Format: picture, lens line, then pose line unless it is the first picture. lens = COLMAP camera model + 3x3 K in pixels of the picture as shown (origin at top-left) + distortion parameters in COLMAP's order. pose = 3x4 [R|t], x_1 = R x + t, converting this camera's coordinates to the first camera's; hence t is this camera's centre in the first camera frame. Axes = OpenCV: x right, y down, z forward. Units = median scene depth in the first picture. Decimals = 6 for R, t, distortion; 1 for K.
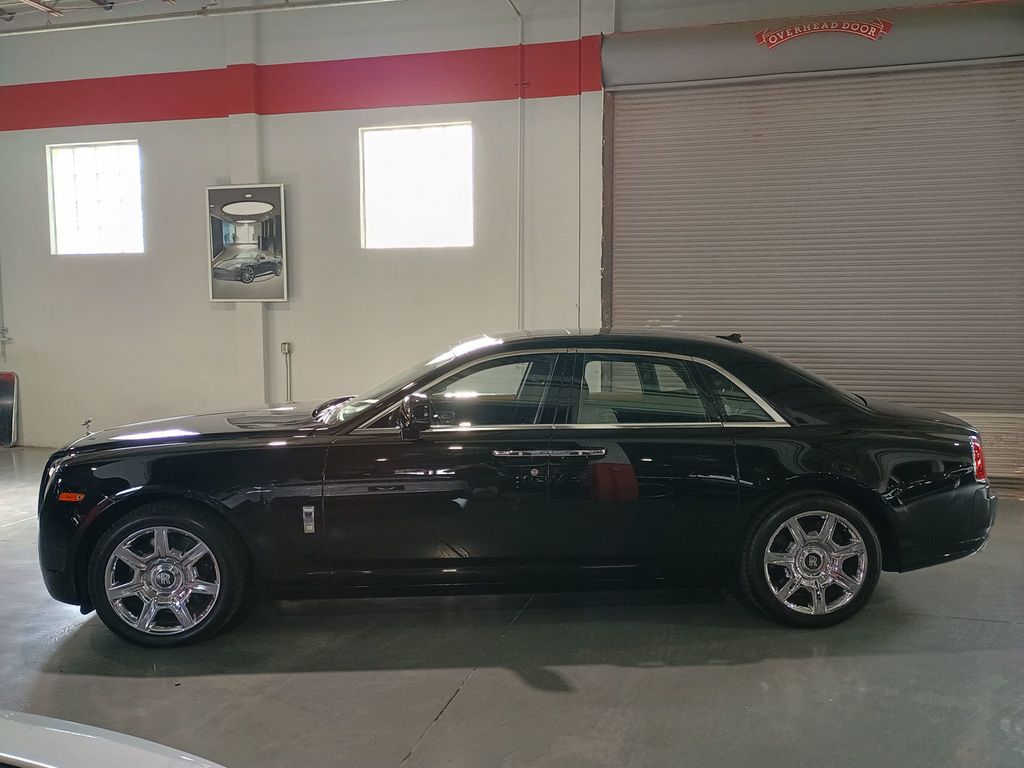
lens RADIAL K [[884.5, 0, 518.4], [0, 884.5, 378.6], [0, 0, 1]] dist [0.053056, -0.058756]
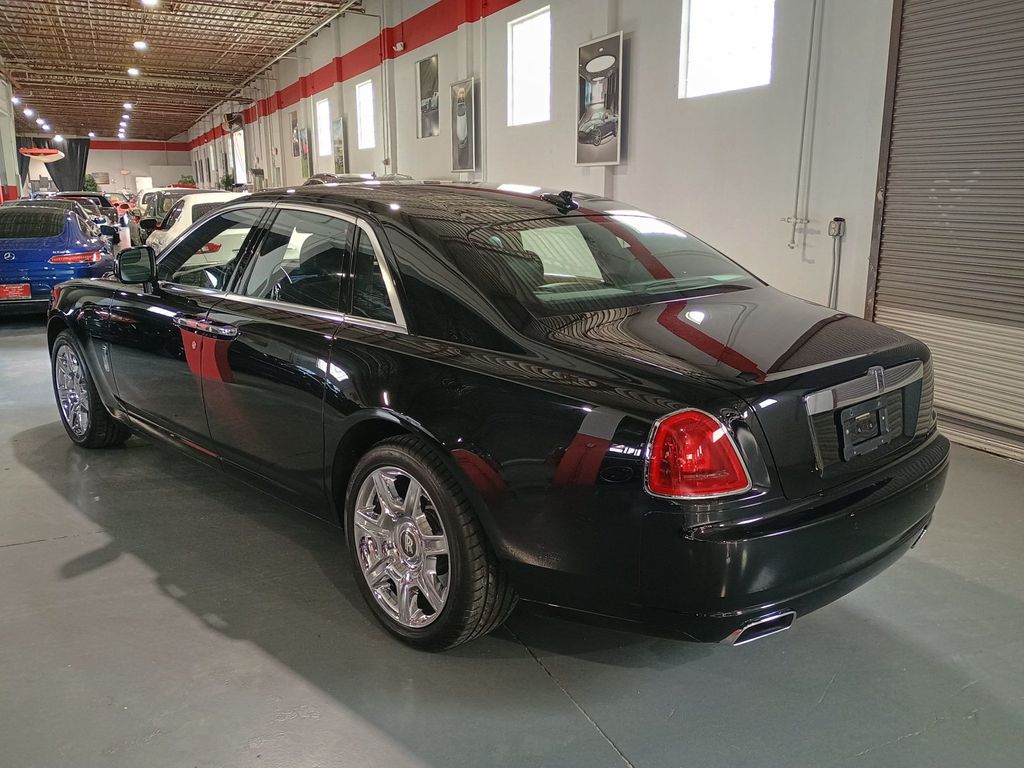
lens RADIAL K [[884.5, 0, 518.4], [0, 884.5, 378.6], [0, 0, 1]] dist [0.053056, -0.058756]
pose [[0.634731, 0.163546, -0.755228, 0.406513], [-0.061133, 0.984911, 0.161906, -0.010593], [0.770311, -0.056598, 0.635151, 0.317152]]
